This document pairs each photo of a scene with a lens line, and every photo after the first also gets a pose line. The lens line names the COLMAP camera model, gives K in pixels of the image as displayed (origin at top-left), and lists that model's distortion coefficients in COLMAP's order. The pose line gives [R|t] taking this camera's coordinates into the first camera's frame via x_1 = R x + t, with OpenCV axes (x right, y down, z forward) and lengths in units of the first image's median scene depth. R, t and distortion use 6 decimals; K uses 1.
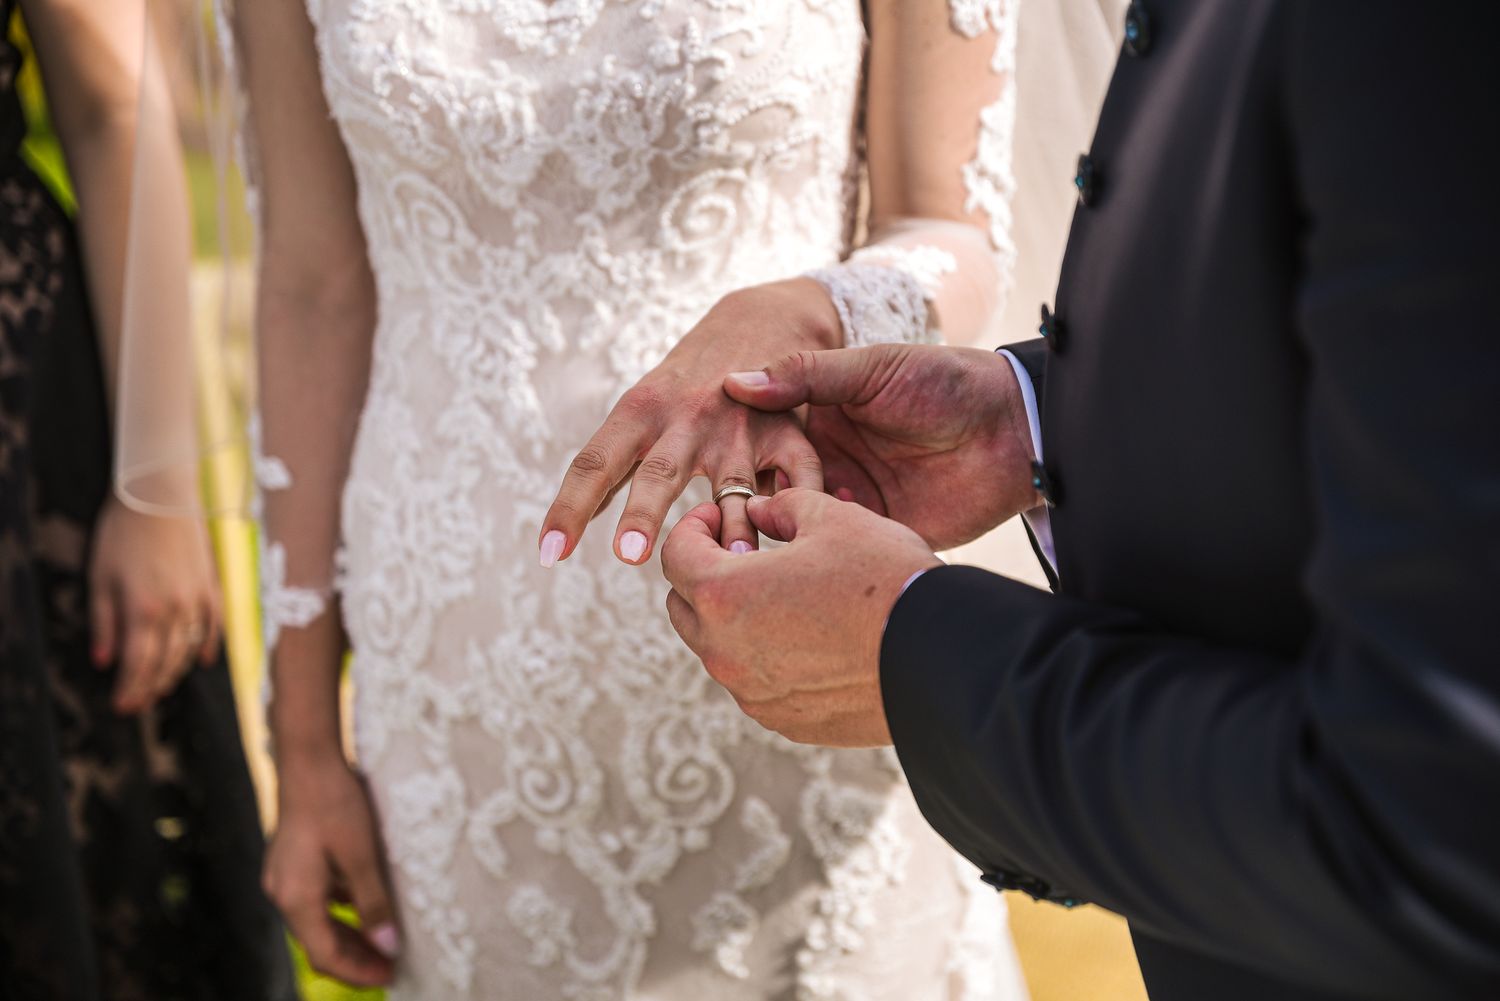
lens RADIAL K [[3040.4, 0, 750.0], [0, 3040.4, 500.5], [0, 0, 1]] dist [0.045454, 0.219998]
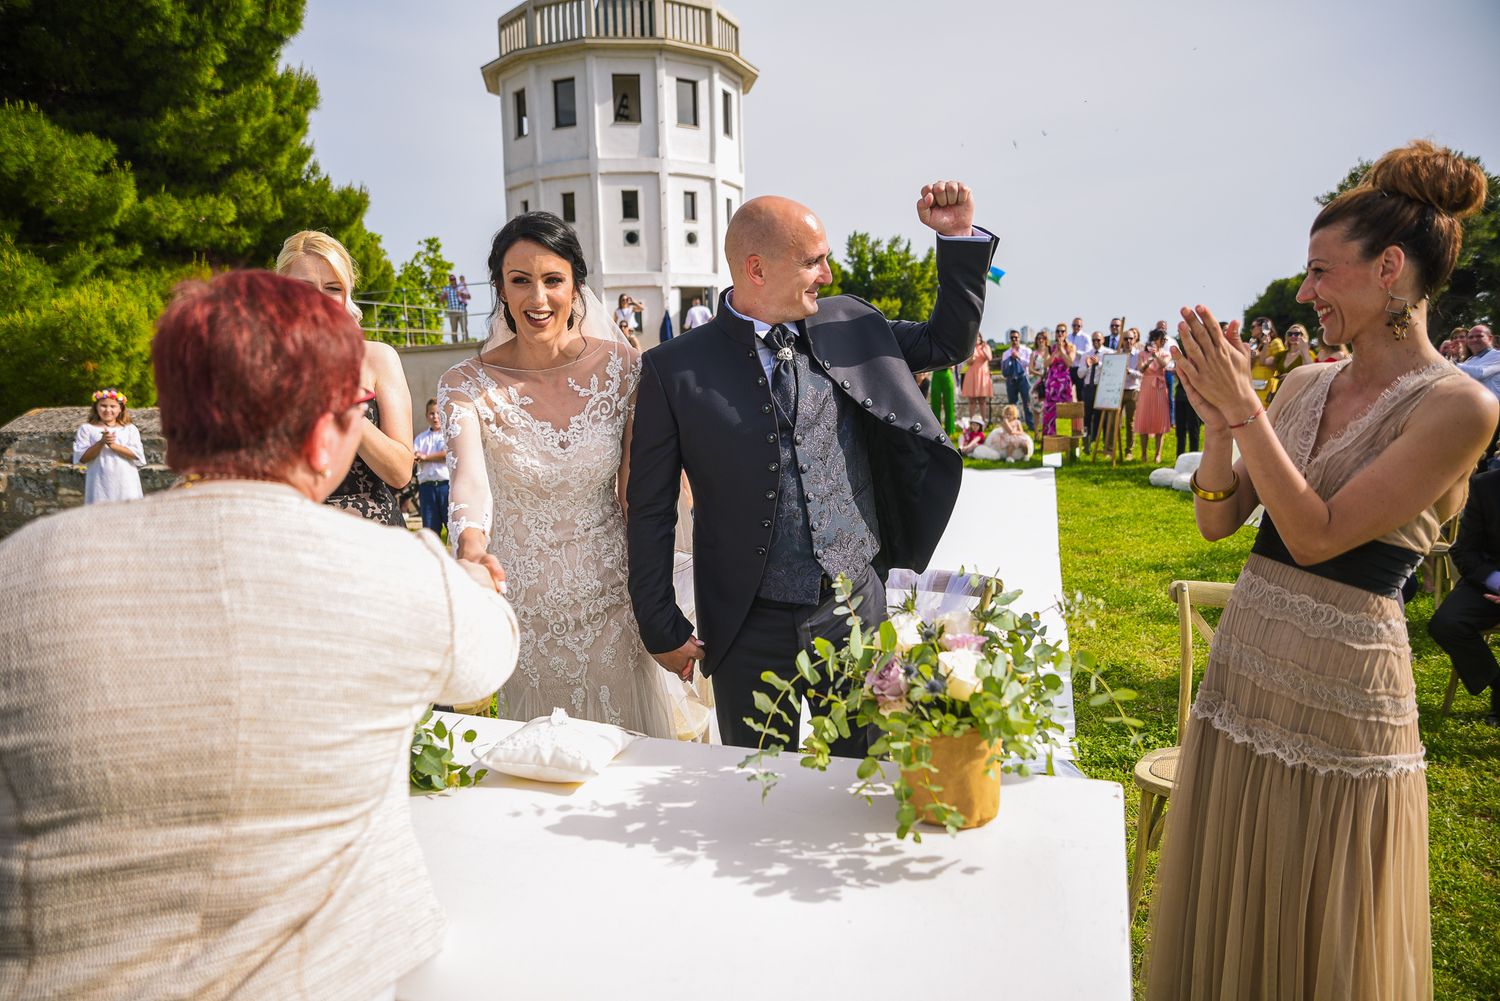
lens RADIAL K [[1019.2, 0, 750.0], [0, 1019.2, 500.5], [0, 0, 1]] dist [-0.098842, 0.071649]
pose [[0.984452, -0.076646, 0.158052, -0.018829], [0.084958, 0.995298, -0.046510, 0.009036], [-0.153744, 0.059215, 0.986335, -0.419608]]
